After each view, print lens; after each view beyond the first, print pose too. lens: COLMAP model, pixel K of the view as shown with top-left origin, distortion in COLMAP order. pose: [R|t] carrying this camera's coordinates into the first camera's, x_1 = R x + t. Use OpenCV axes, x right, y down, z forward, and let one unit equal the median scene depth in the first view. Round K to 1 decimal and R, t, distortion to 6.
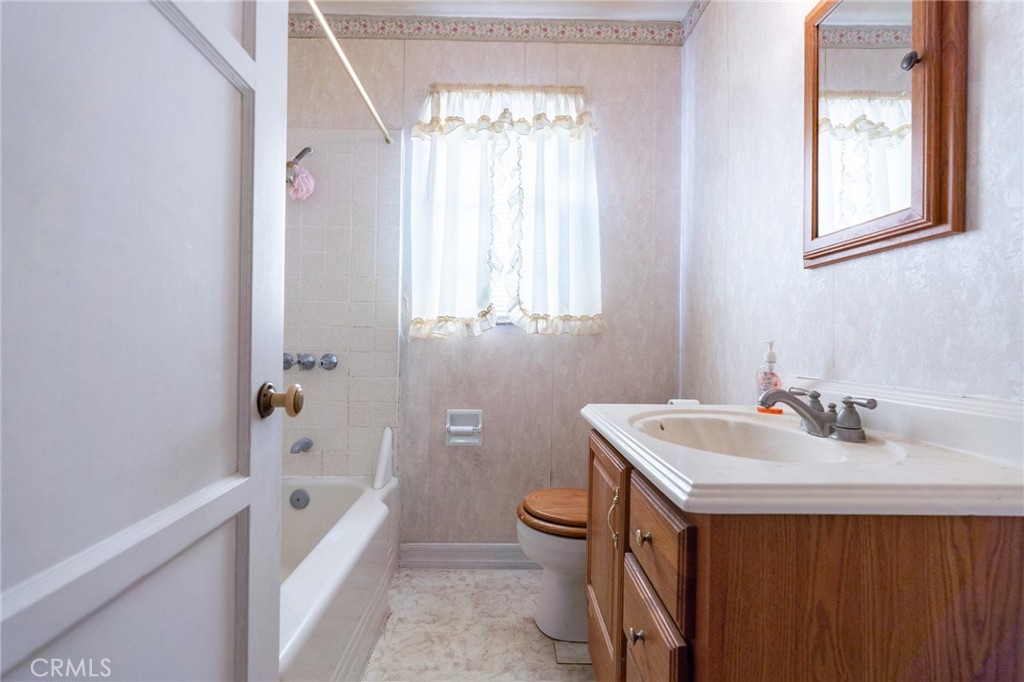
lens RADIAL K [[458.4, 0, 511.0], [0, 458.4, 339.8], [0, 0, 1]] dist [-0.013349, 0.005017]
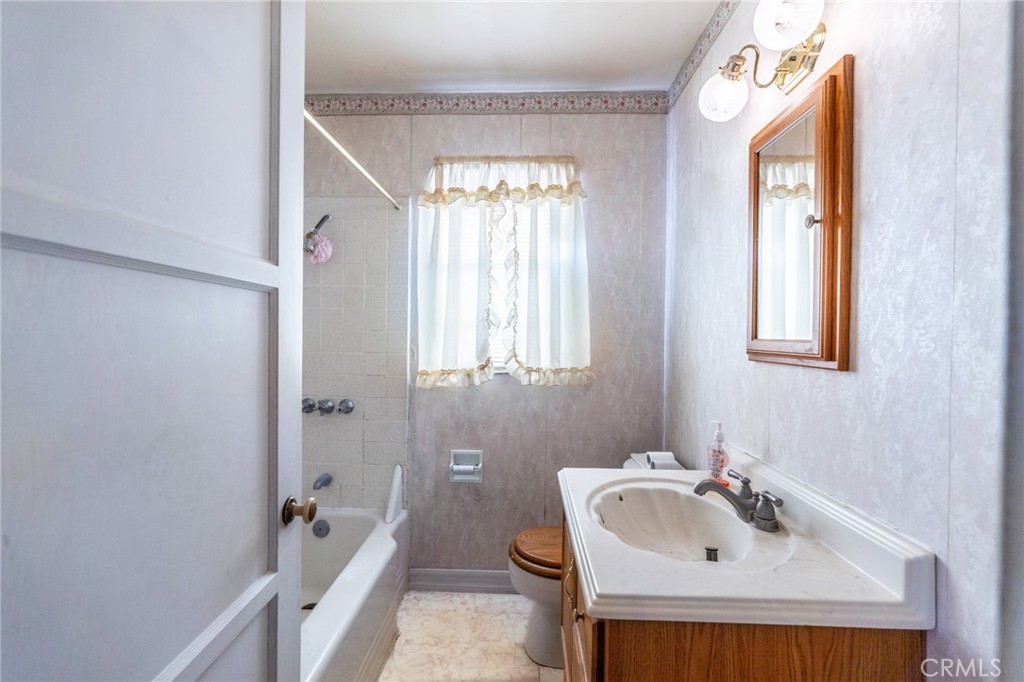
lens RADIAL K [[458.4, 0, 509.7], [0, 458.4, 340.4], [0, 0, 1]] dist [-0.013349, 0.005017]
pose [[0.998757, -0.000419, -0.049838, 0.064216], [0.001055, 0.999918, 0.012749, -0.139873], [0.049829, -0.012785, 0.998676, -0.108171]]
